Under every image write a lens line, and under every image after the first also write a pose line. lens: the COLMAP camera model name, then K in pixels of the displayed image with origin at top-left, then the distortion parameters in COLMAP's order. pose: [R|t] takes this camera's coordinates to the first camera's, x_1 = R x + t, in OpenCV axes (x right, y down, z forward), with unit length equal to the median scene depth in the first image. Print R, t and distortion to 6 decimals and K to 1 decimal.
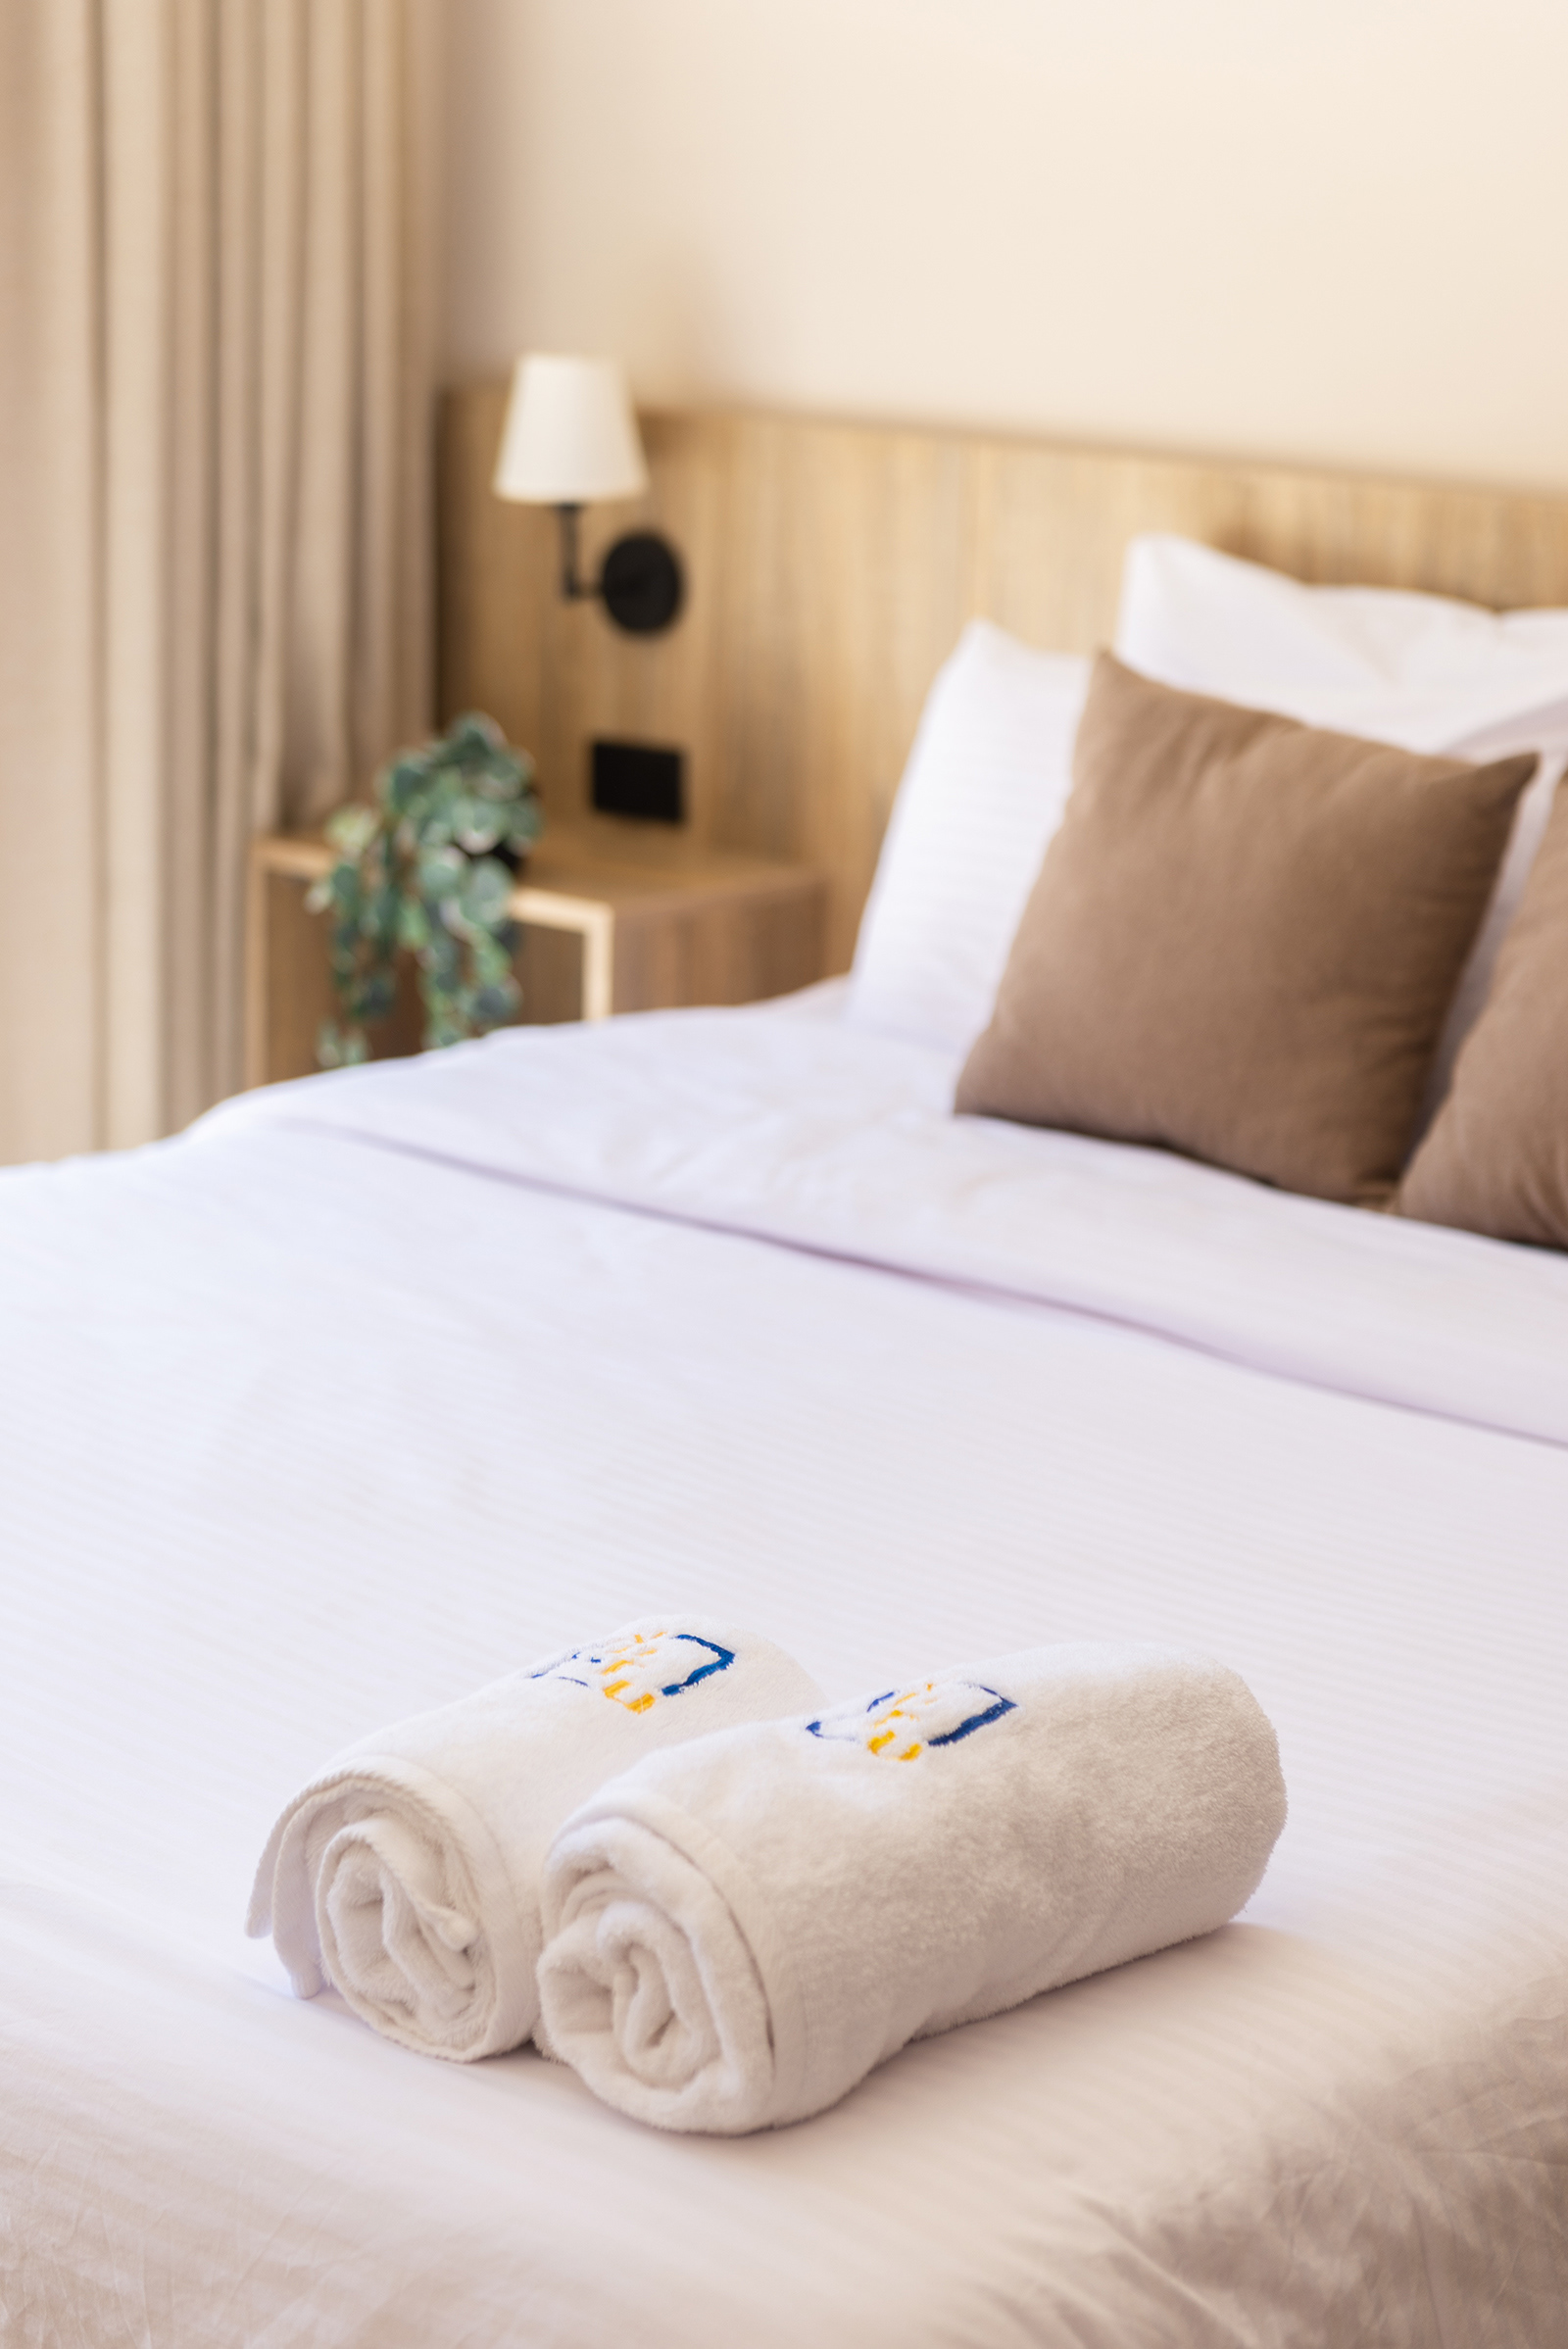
lens RADIAL K [[4536.9, 0, 784.0], [0, 4536.9, 1174.5], [0, 0, 1]] dist [0.245740, 0.019872]
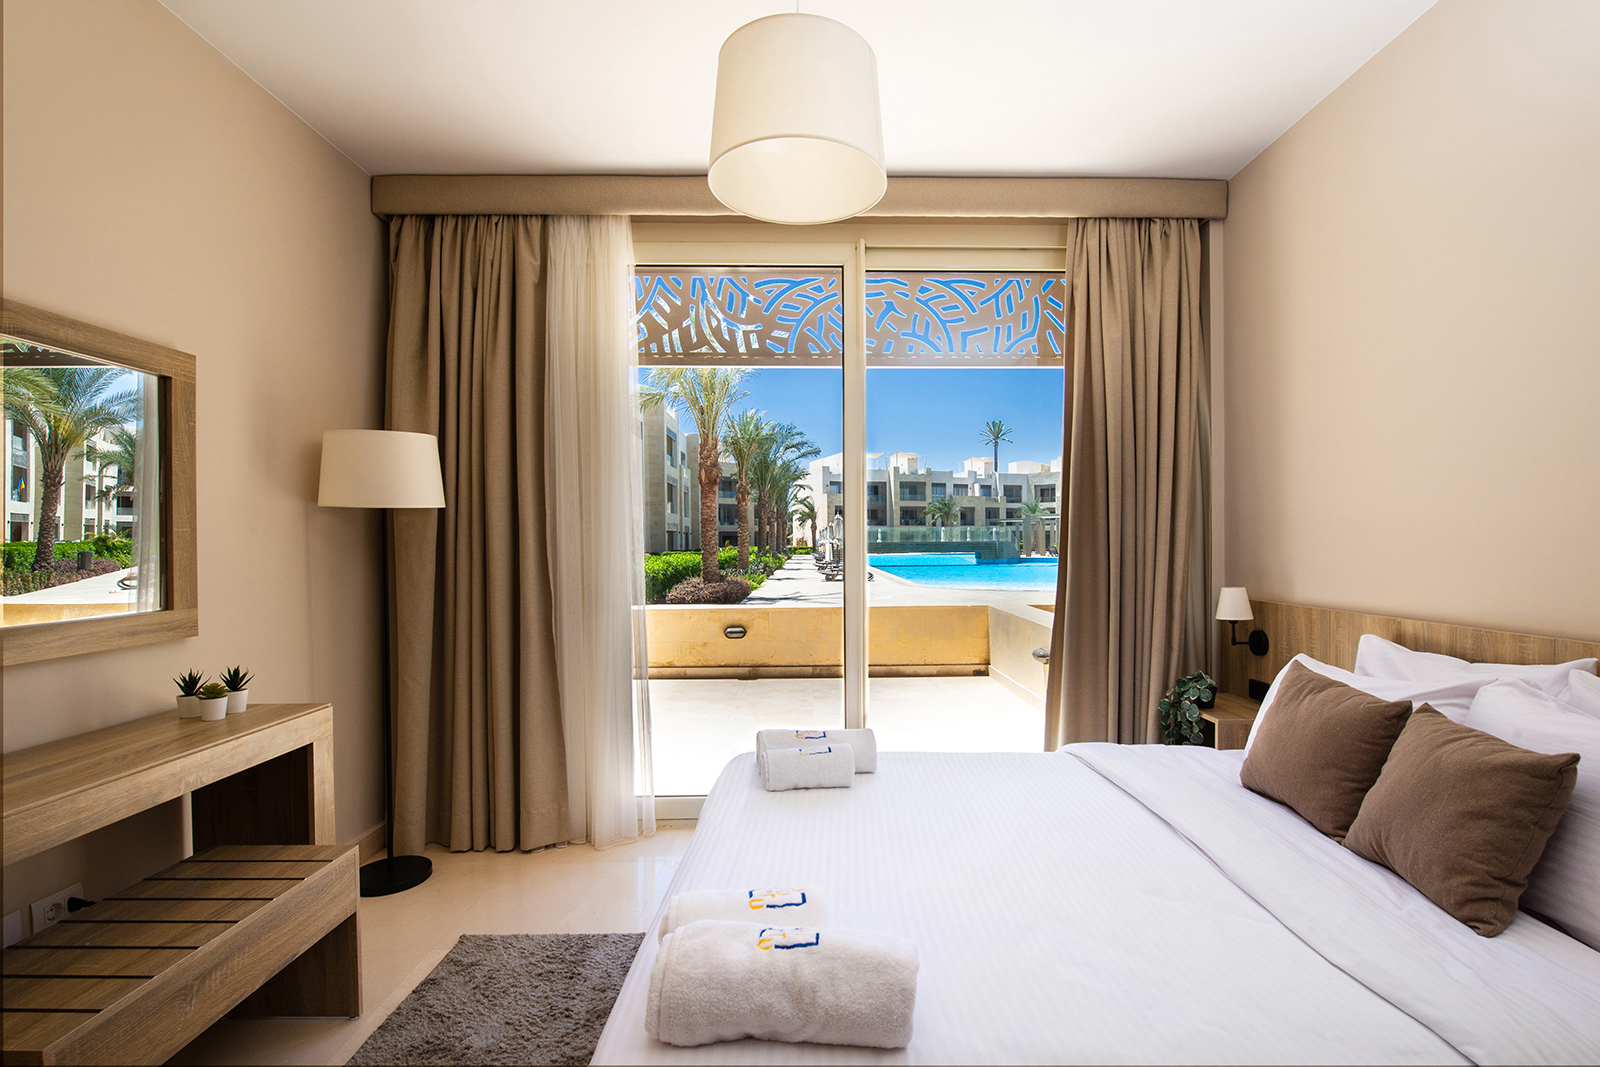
lens RADIAL K [[715.4, 0, 800.0], [0, 715.4, 533.5], [0, 0, 1]] dist [-0.000281, -0.000622]
pose [[0.652714, -0.055307, -0.755583, 0.266232], [-0.152500, 0.967326, -0.202545, -0.039602], [0.742097, 0.247430, 0.622953, 0.341920]]
